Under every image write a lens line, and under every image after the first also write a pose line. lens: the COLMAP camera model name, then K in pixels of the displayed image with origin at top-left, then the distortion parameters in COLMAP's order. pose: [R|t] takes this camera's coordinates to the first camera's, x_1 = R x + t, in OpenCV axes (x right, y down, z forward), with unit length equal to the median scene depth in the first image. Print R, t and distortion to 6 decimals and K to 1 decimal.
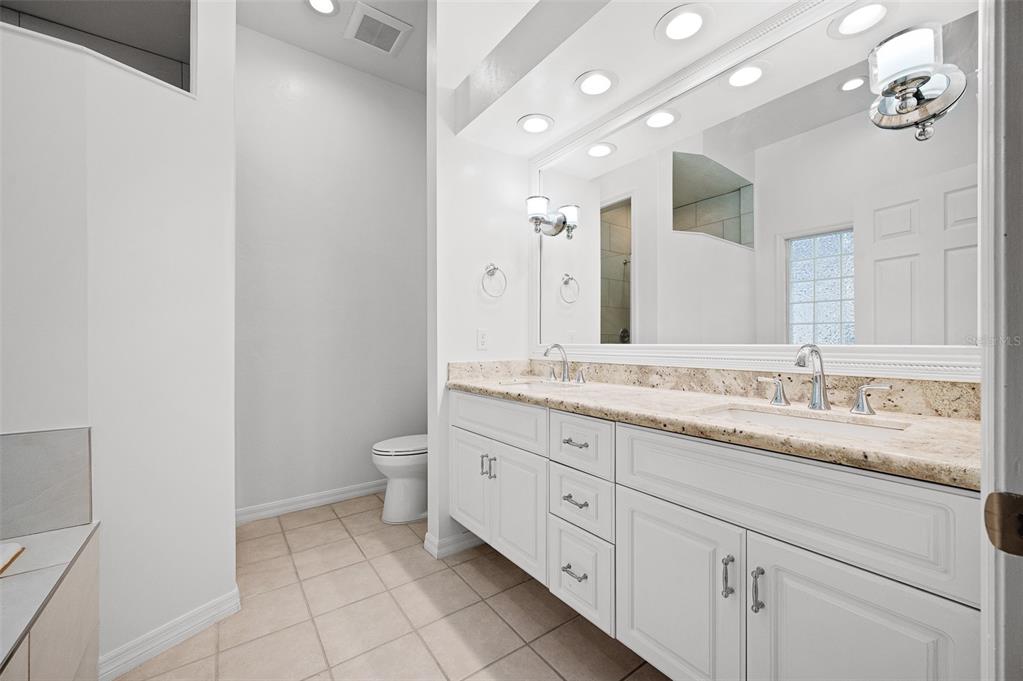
lens RADIAL K [[416.6, 0, 503.5], [0, 416.6, 343.1], [0, 0, 1]] dist [-0.001335, -0.000252]
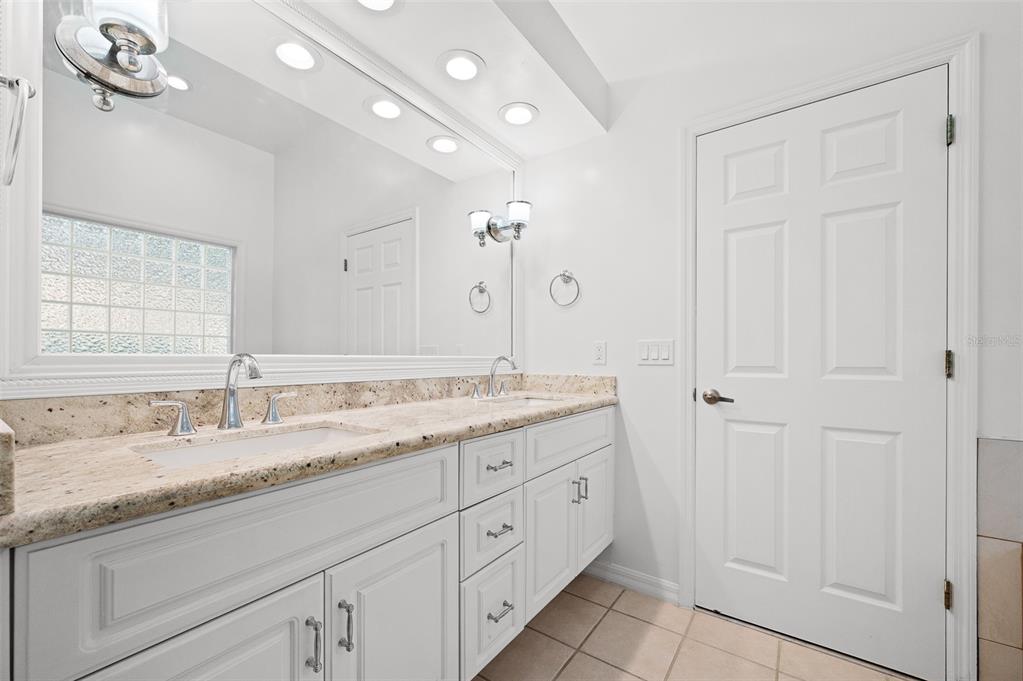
lens RADIAL K [[413.2, 0, 510.4], [0, 413.2, 365.3], [0, 0, 1]] dist [-0.000841, -0.000021]
pose [[-0.345565, -0.010316, 0.938338, -0.568759], [0.003704, 0.999917, 0.012357, 0.014487], [-0.938388, 0.007746, -0.345498, 1.111550]]
